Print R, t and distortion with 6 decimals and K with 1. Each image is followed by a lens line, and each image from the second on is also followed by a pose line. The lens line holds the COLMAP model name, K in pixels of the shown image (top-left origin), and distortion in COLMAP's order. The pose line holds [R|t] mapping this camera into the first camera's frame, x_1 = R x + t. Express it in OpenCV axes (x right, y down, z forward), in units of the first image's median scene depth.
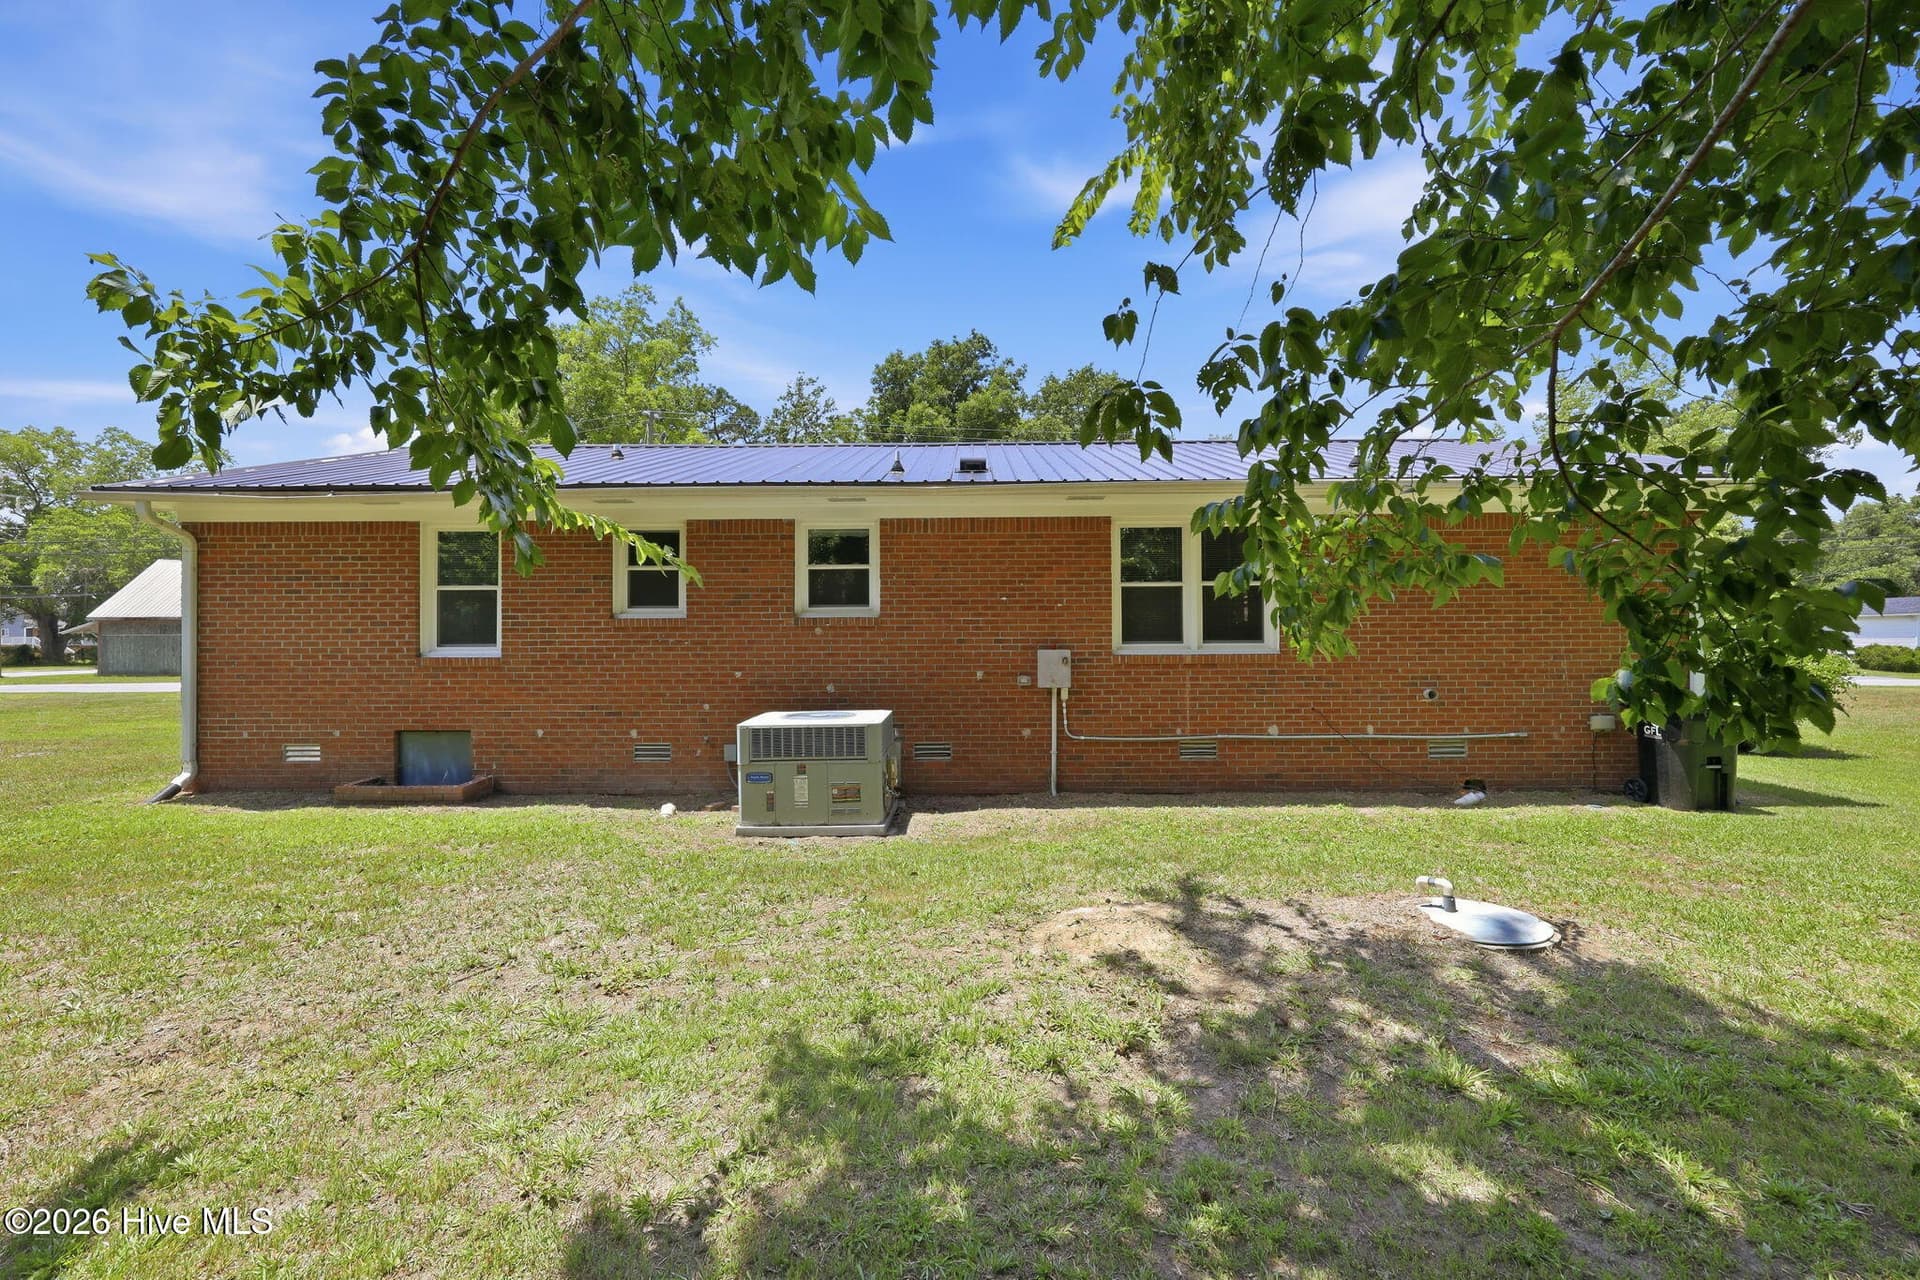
lens RADIAL K [[767.4, 0, 954.5], [0, 767.4, 645.0], [0, 0, 1]] dist [-0.005718, -0.000065]
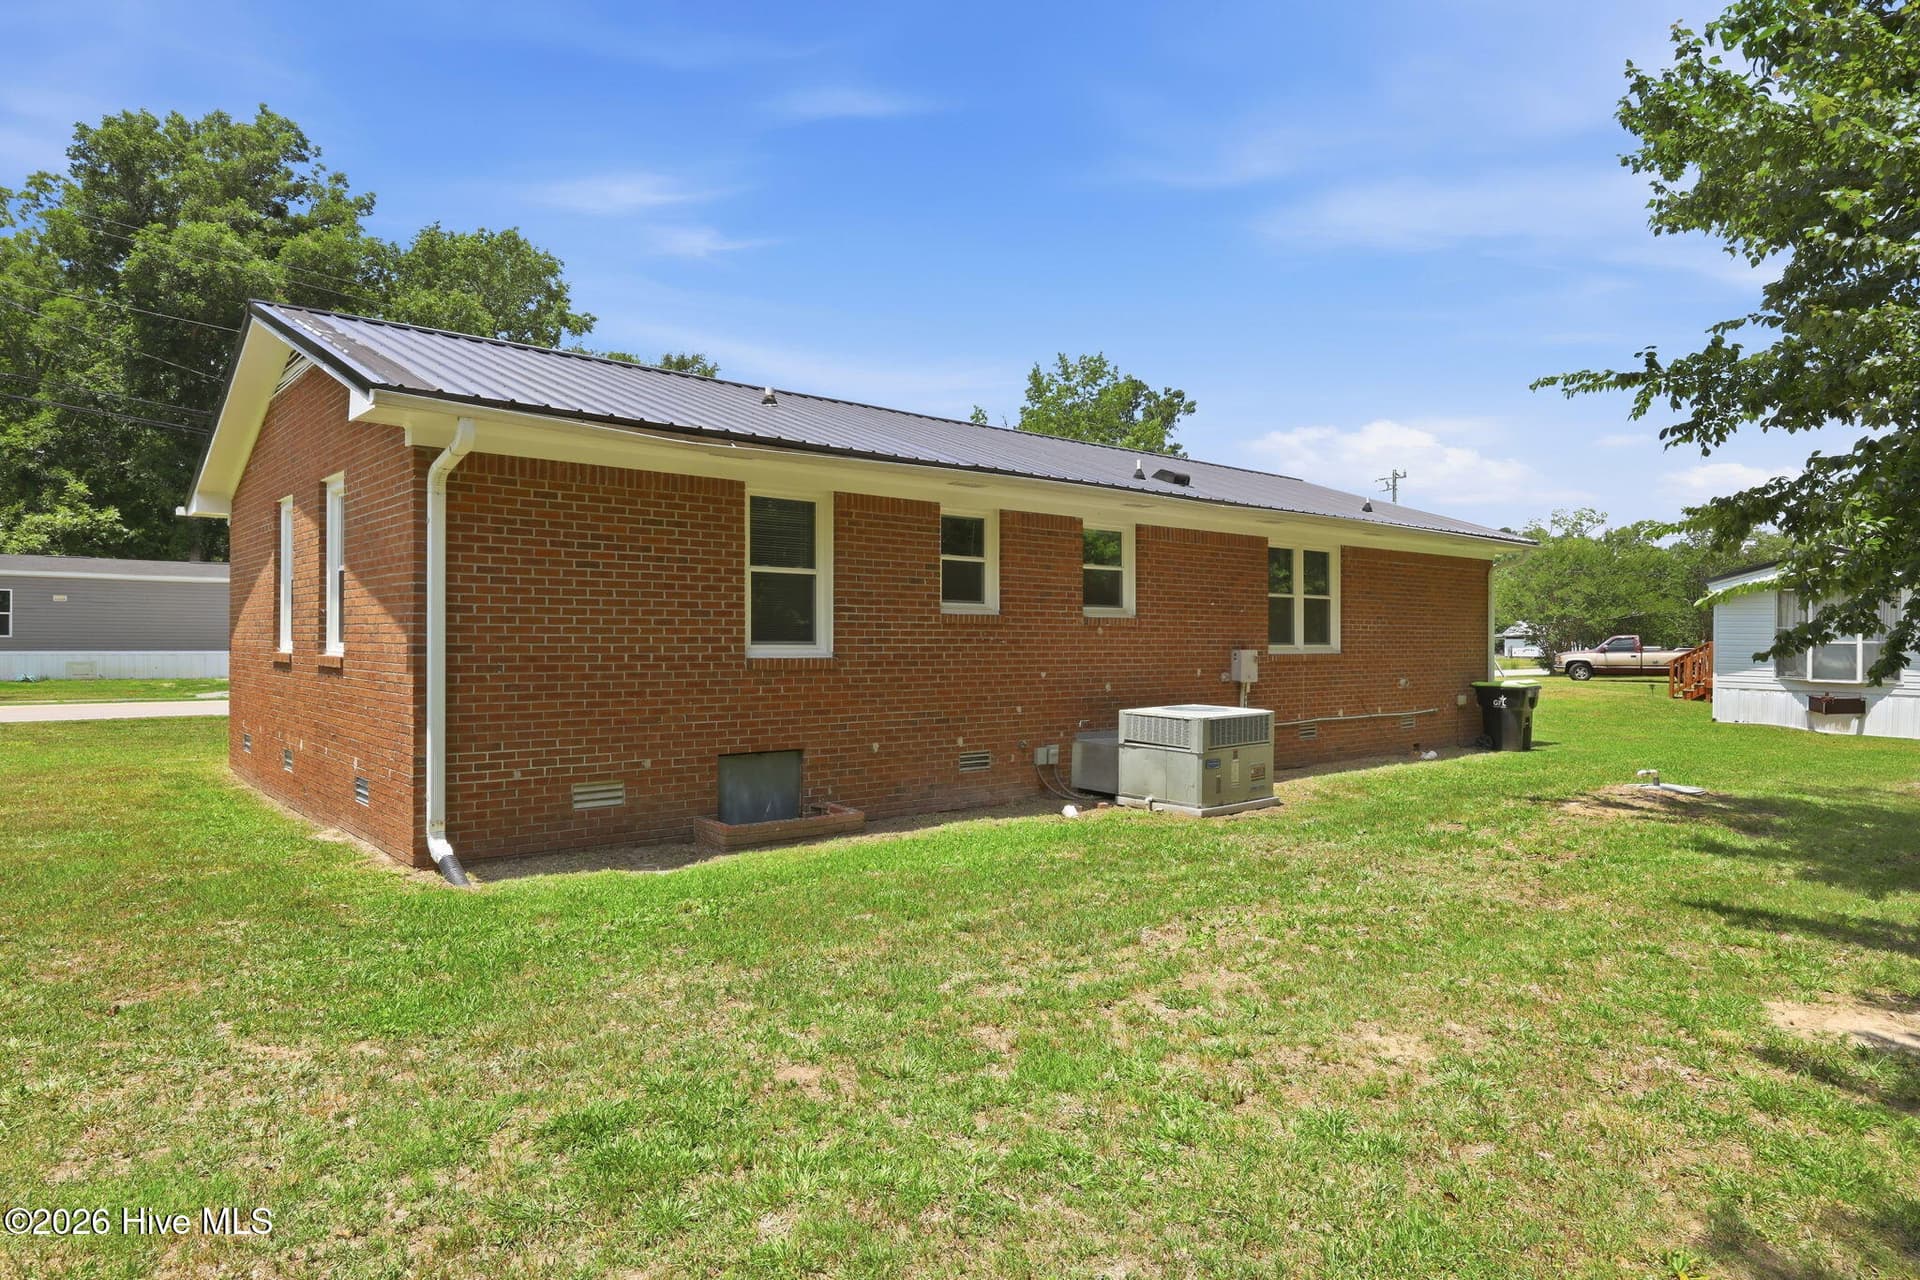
lens RADIAL K [[1161.6, 0, 957.1], [0, 1161.6, 635.3], [0, 0, 1]] dist [0.000783, 0.001455]
pose [[0.742669, 0.010305, 0.669579, -1.332938], [-0.001478, 0.999904, -0.013750, 0.008903], [-0.669657, 0.009222, 0.742614, -0.012845]]
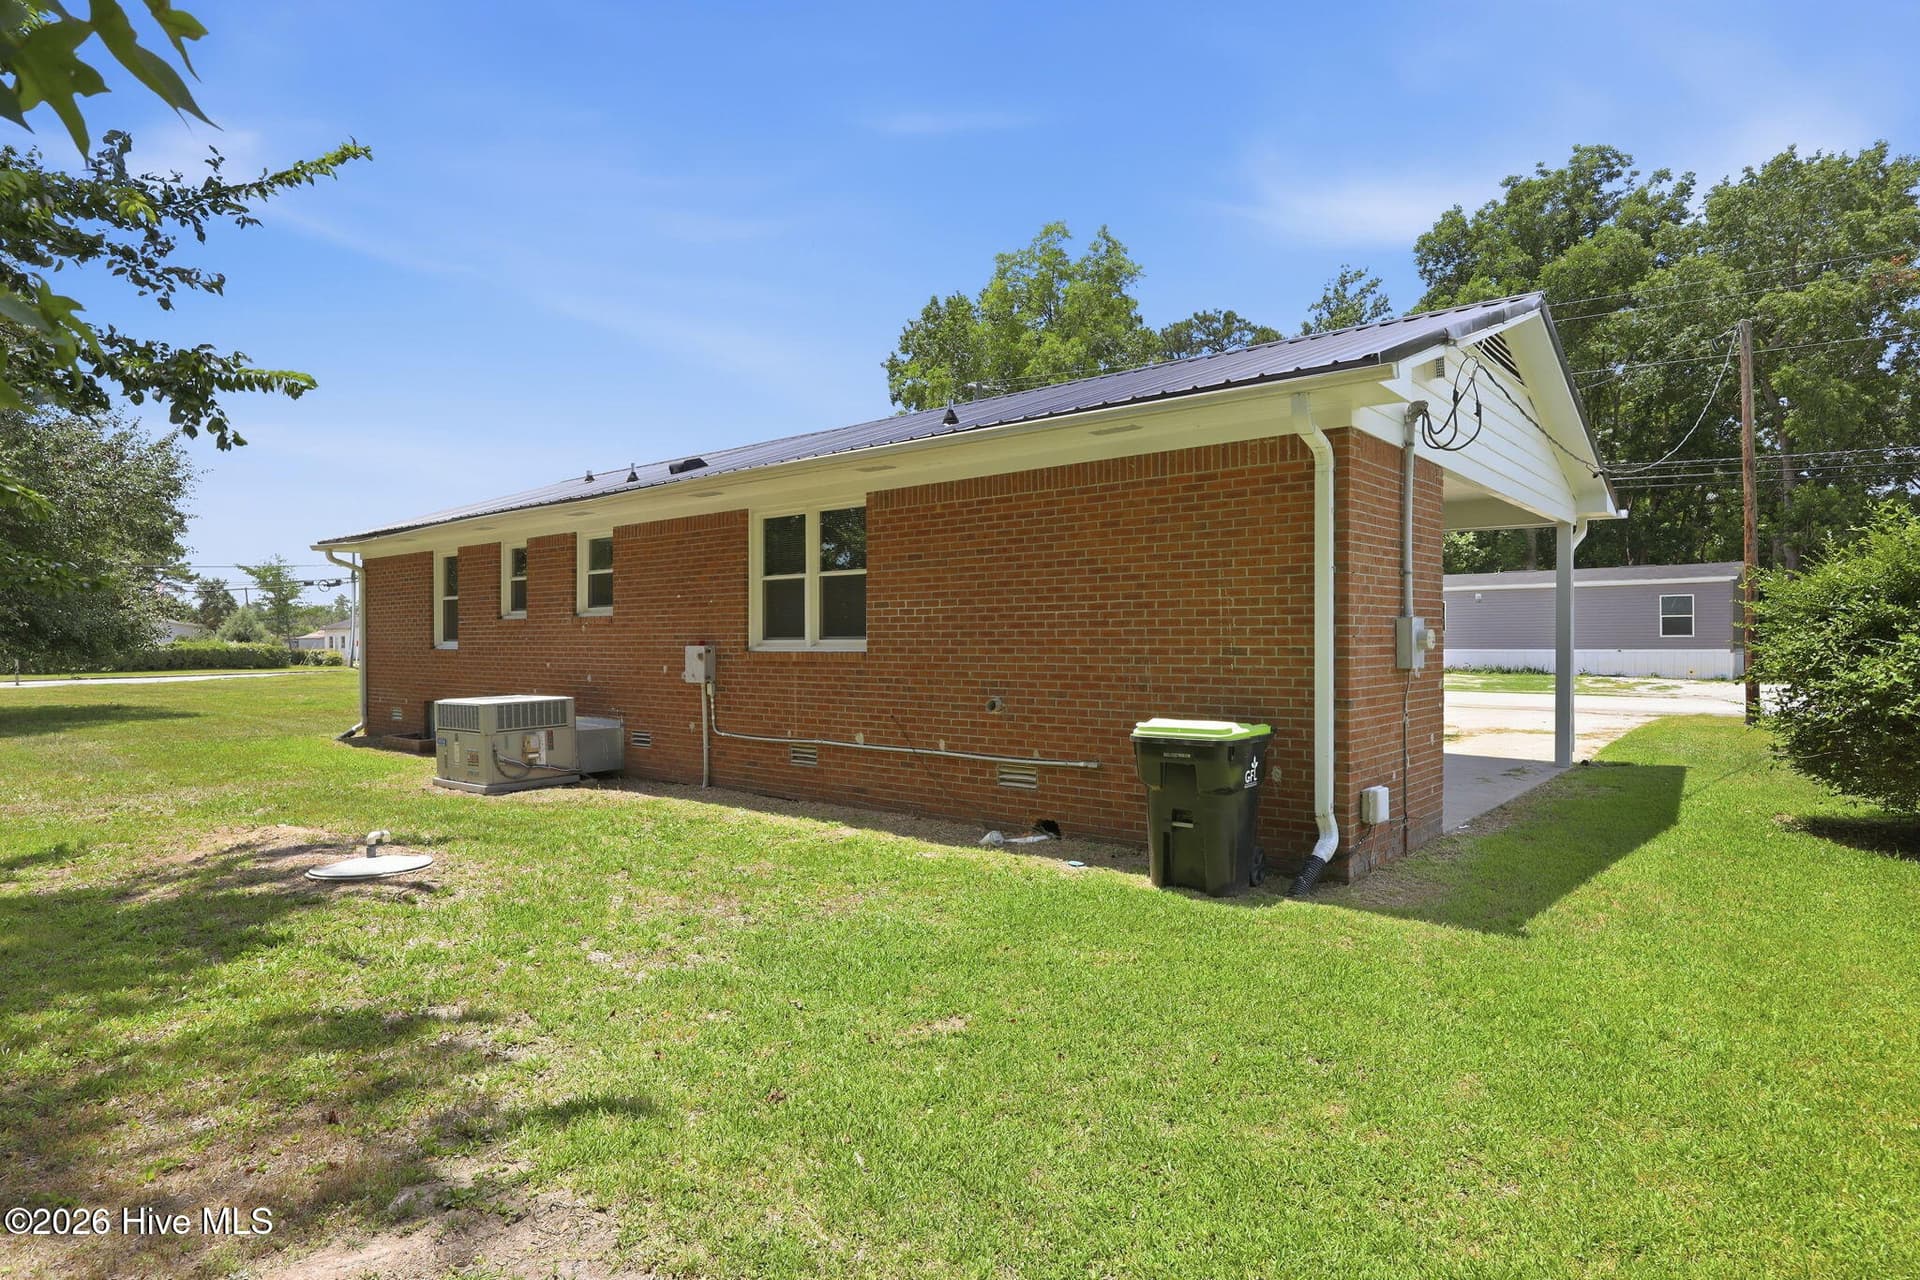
lens RADIAL K [[1047.9, 0, 959.3], [0, 1047.9, 643.4], [0, 0, 1]] dist [0.005341, 0.001087]
pose [[0.775627, 0.004882, -0.631172, 1.238794], [-0.006828, 0.999976, -0.000656, 0.001811], [0.631154, 0.004819, 0.775642, 0.135176]]
